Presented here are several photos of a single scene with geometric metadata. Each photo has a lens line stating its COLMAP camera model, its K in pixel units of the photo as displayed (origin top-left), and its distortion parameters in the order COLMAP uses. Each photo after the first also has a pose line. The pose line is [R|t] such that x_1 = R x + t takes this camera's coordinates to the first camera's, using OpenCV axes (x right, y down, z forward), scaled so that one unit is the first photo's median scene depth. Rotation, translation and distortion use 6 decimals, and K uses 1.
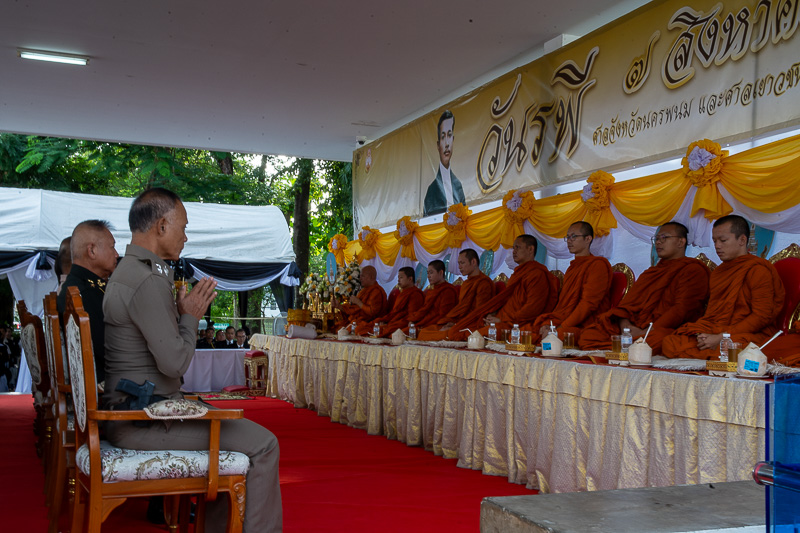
lens RADIAL K [[929.1, 0, 400.2], [0, 929.1, 271.7], [0, 0, 1]] dist [-0.016950, 0.000000]
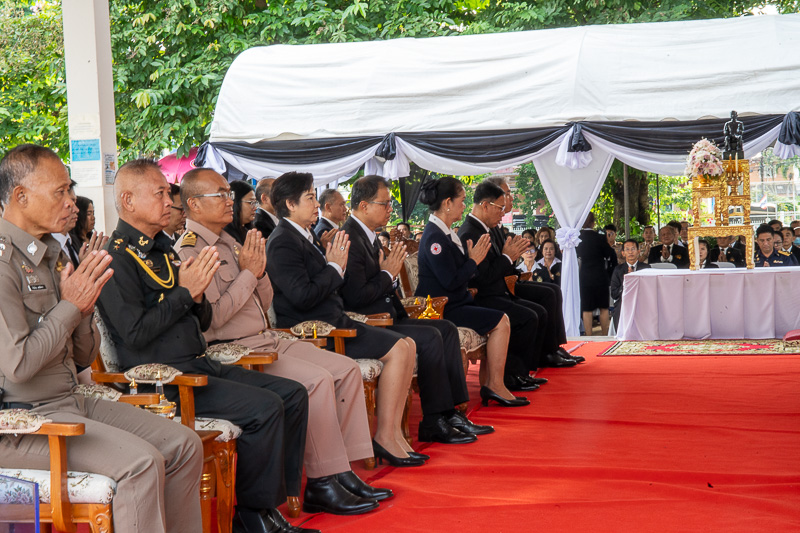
lens RADIAL K [[1556.8, 0, 399.0], [0, 1556.8, 263.2], [0, 0, 1]] dist [0.107322, 0.000000]
pose [[0.785986, -0.023618, -0.617793, 0.409229], [0.086662, 0.993613, 0.072271, -0.029087], [0.612140, -0.110343, 0.783013, 0.058649]]
